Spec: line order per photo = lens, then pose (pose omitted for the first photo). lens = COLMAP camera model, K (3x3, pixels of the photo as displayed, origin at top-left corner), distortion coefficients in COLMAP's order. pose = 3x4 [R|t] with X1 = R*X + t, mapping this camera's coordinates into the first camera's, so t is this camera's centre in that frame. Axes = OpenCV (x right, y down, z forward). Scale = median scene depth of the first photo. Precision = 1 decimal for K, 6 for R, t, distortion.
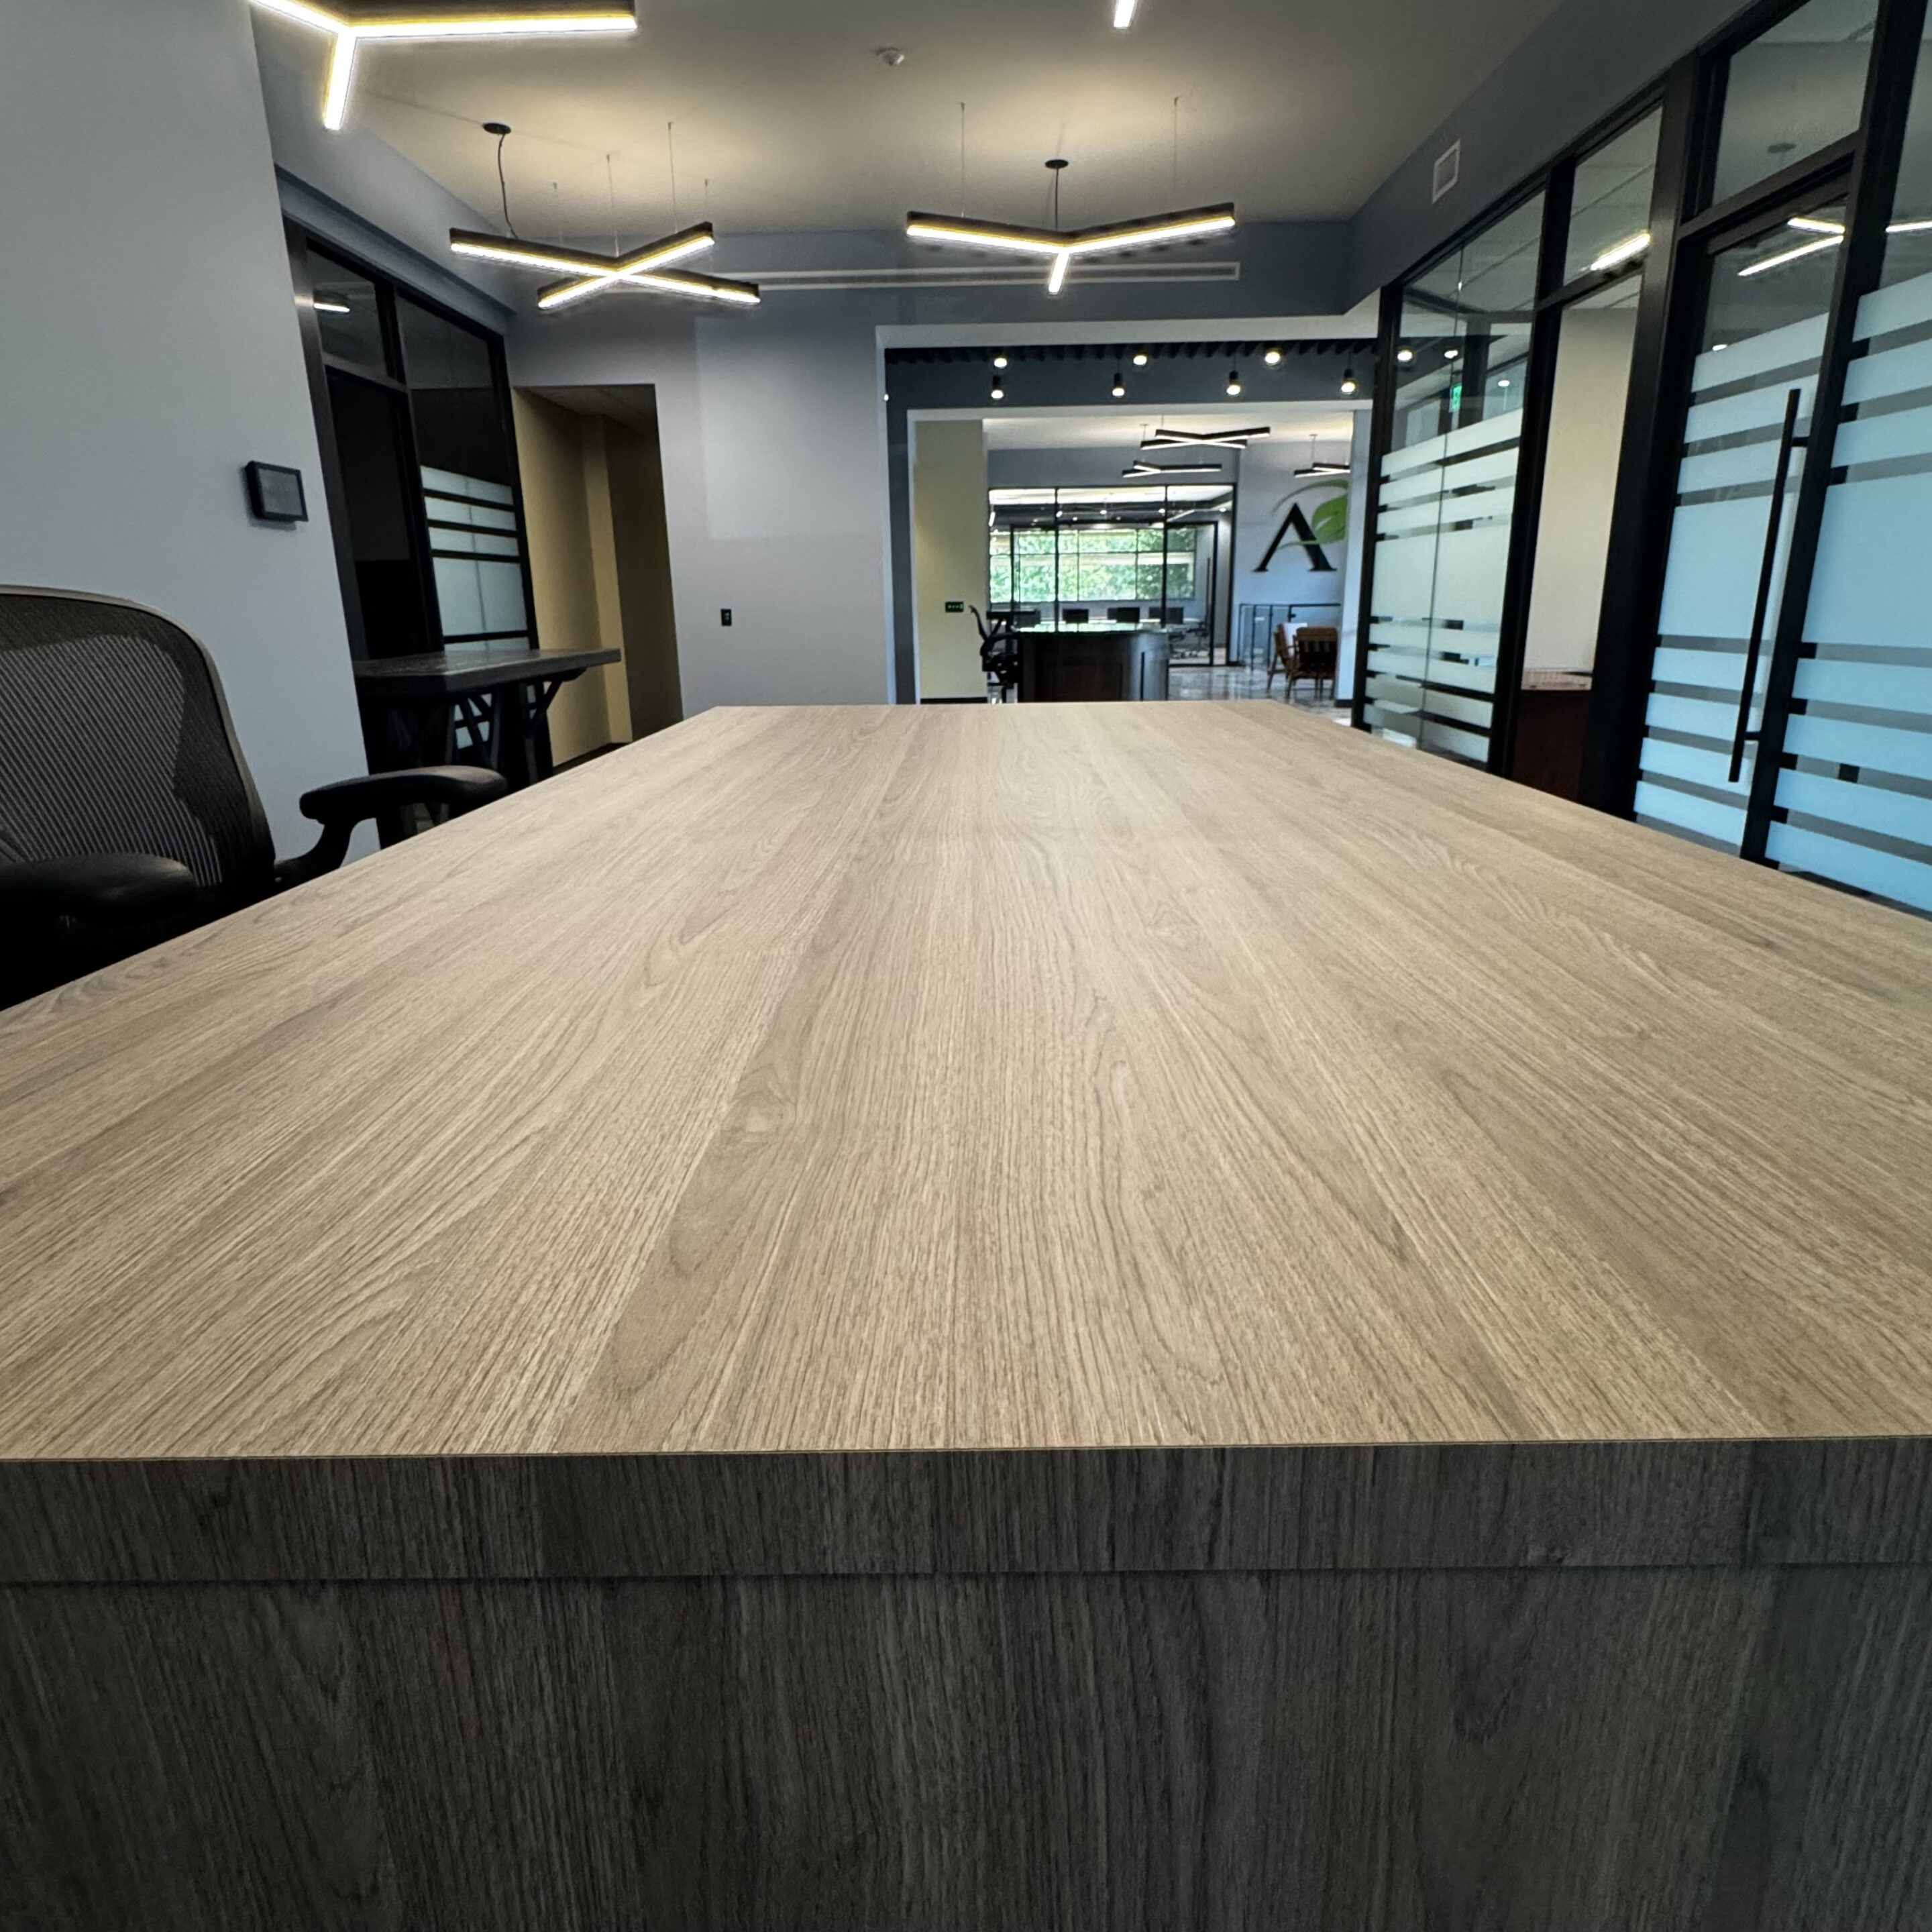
lens RADIAL K [[1212.6, 0, 963.0], [0, 1212.6, 954.4], [0, 0, 1]] dist [-0.003939, 0.000642]
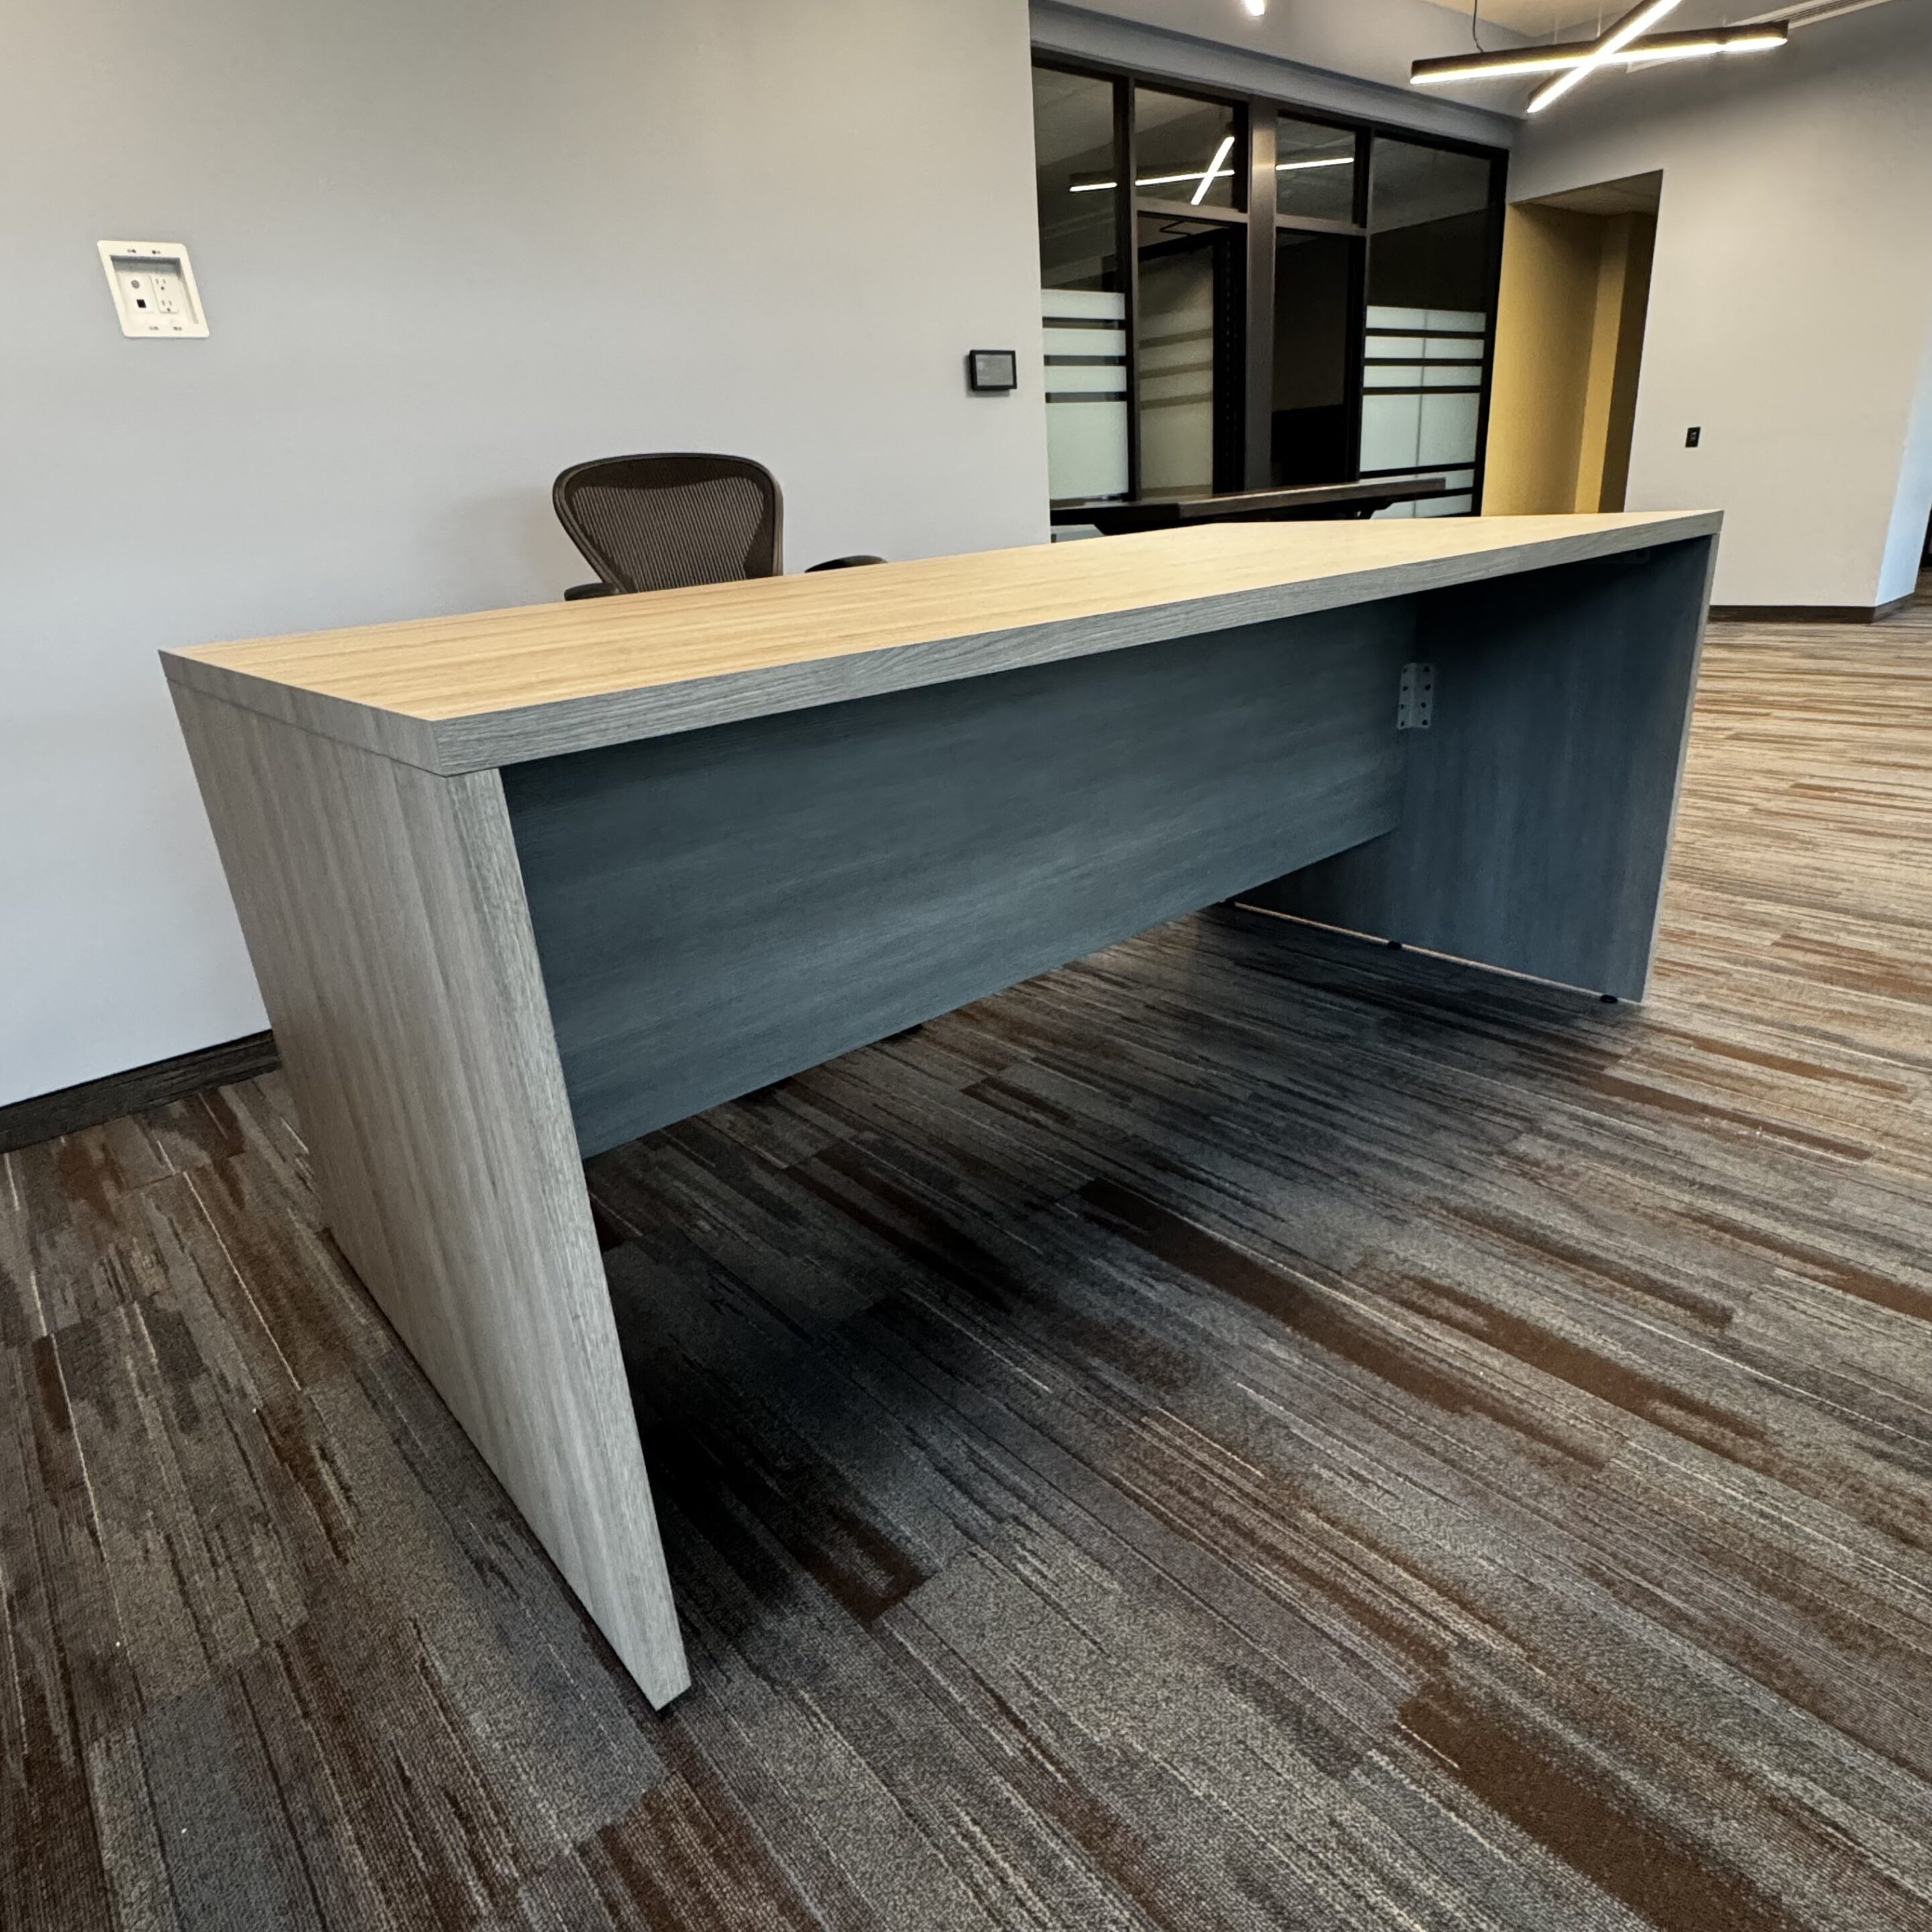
lens RADIAL K [[1212.6, 0, 964.3], [0, 1212.6, 961.8], [0, 0, 1]] dist [-0.003939, 0.000642]
pose [[0.657807, 0.248281, -0.711088, 0.222785], [-0.156603, 0.968559, 0.193310, 0.008299], [0.736726, -0.015803, 0.676007, 0.000068]]
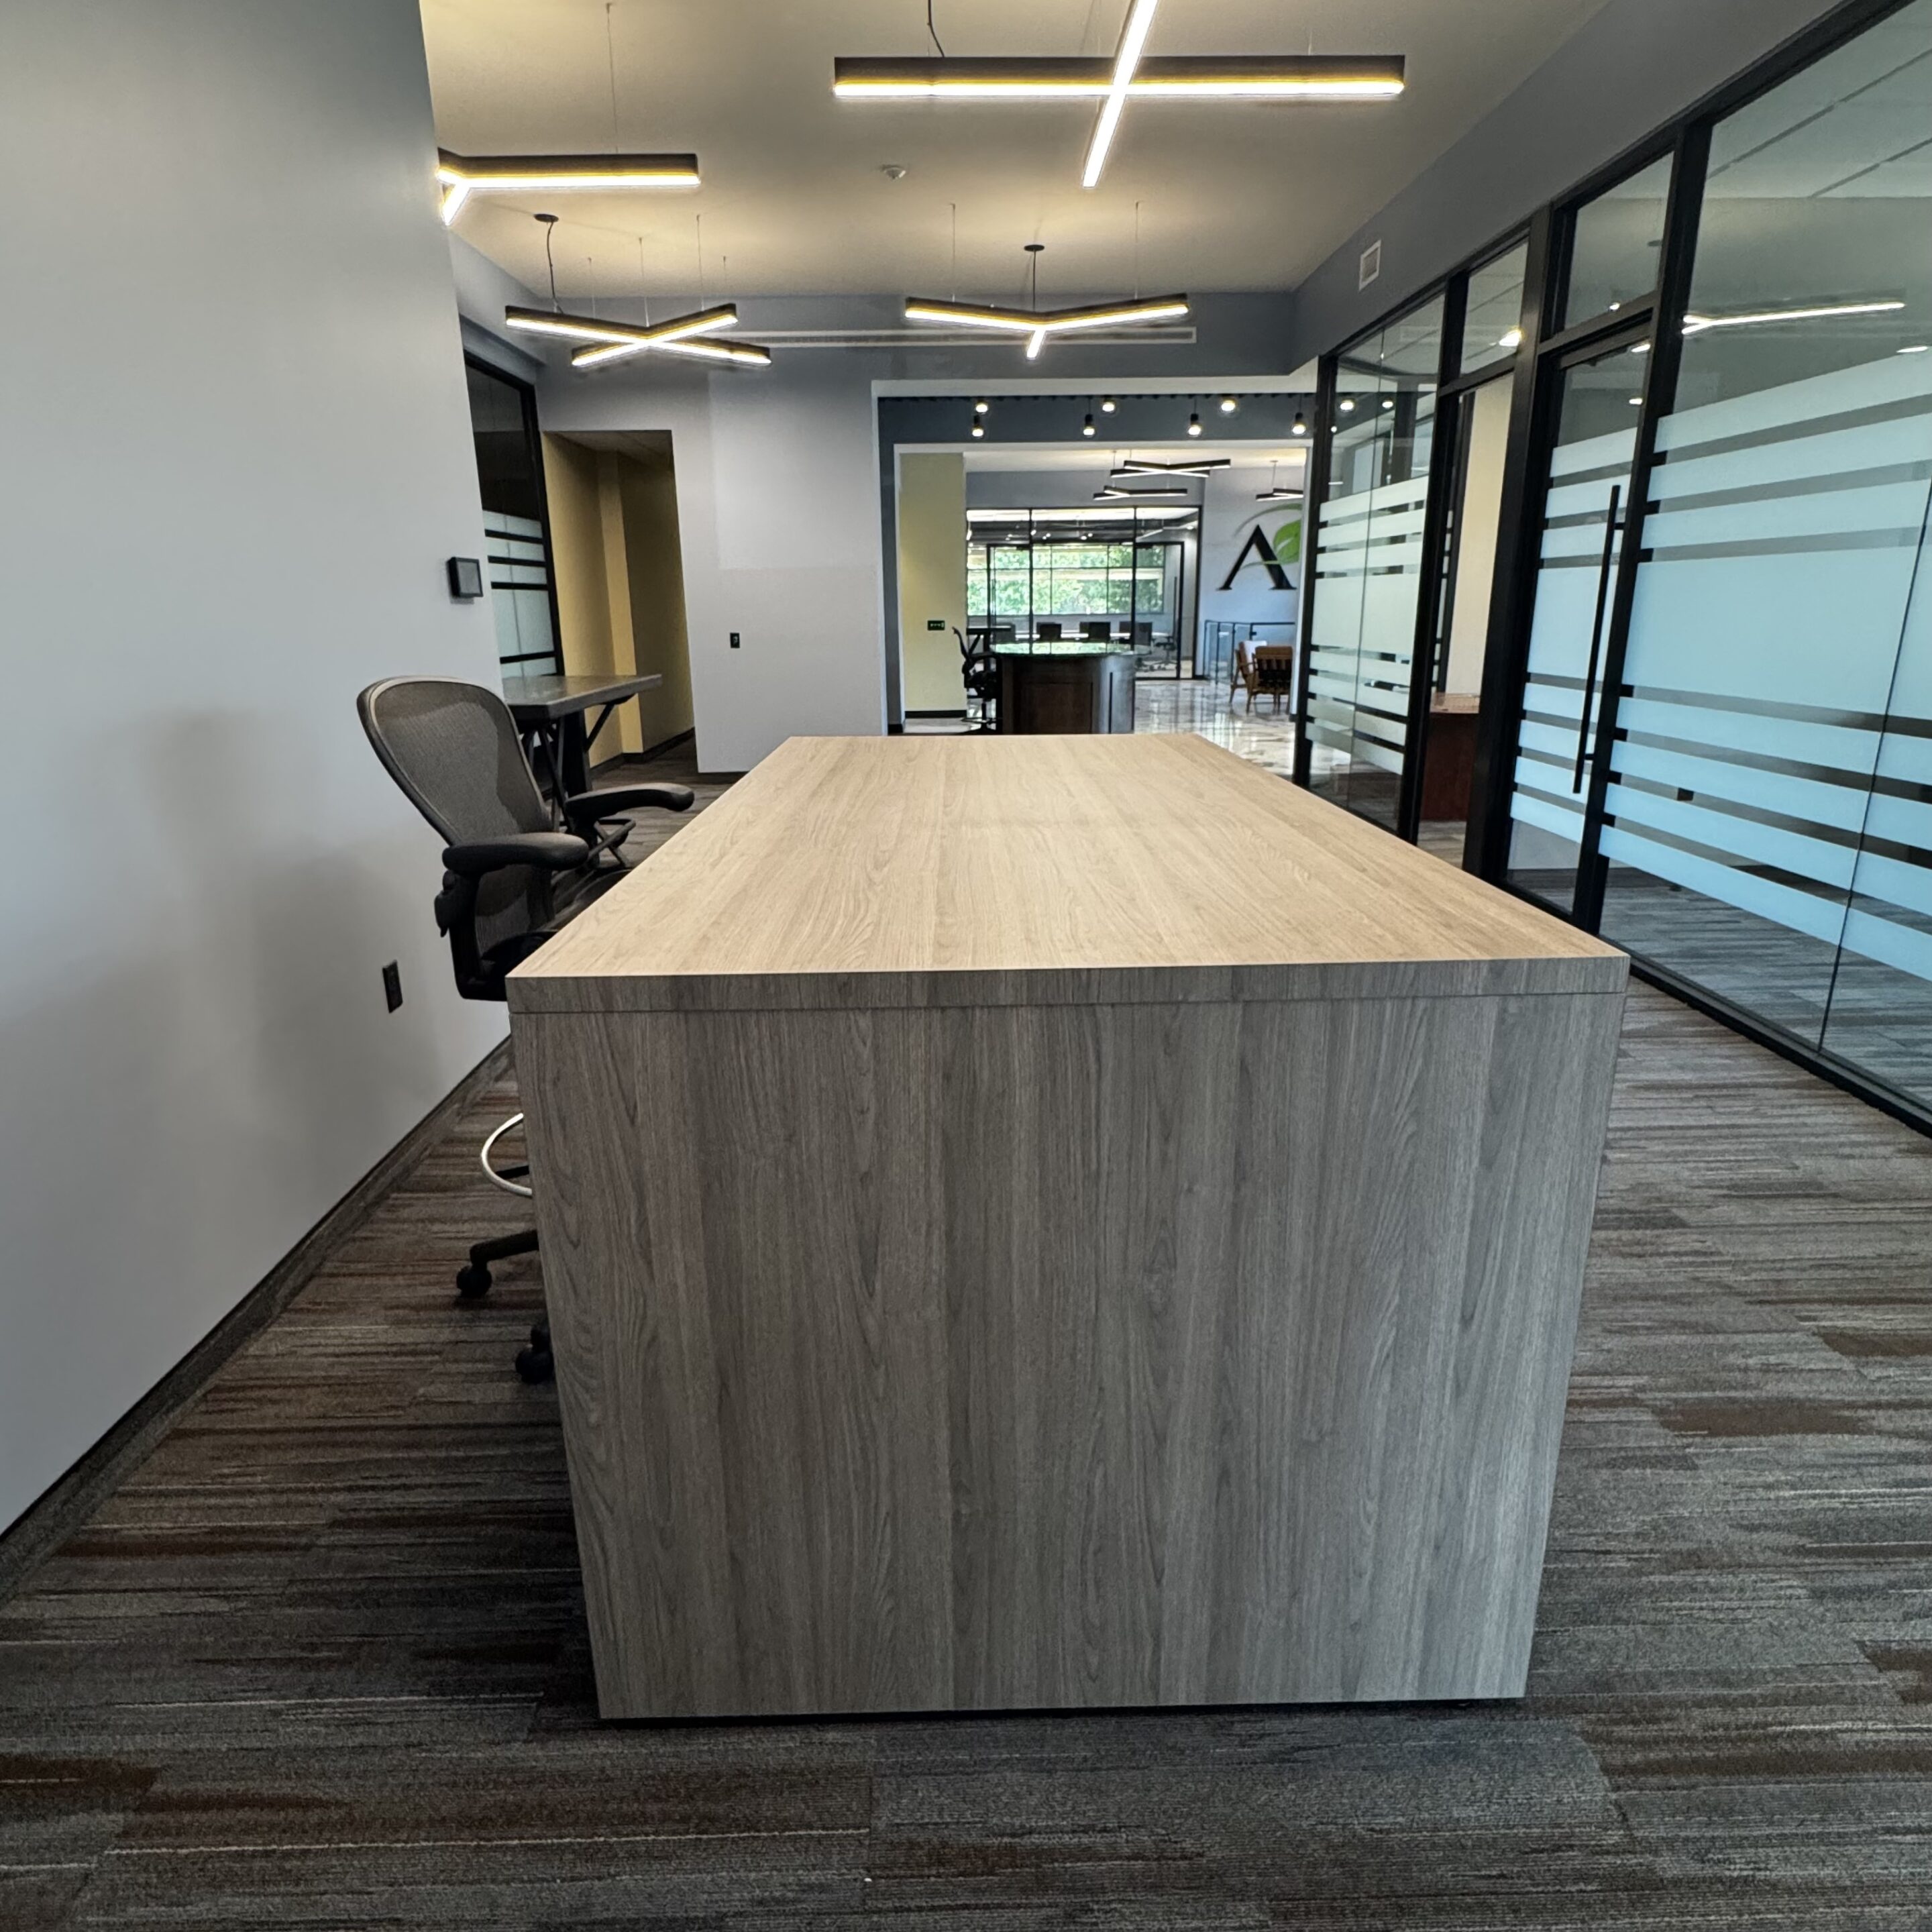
lens RADIAL K [[1212.6, 0, 964.7], [0, 1212.6, 965.8], [0, 0, 1]] dist [-0.003939, 0.000642]
pose [[0.999718, -0.000494, 0.023756, -0.015208], [0.000400, 0.999992, 0.003957, 0.017914], [-0.023758, -0.003946, 0.999710, -0.138282]]
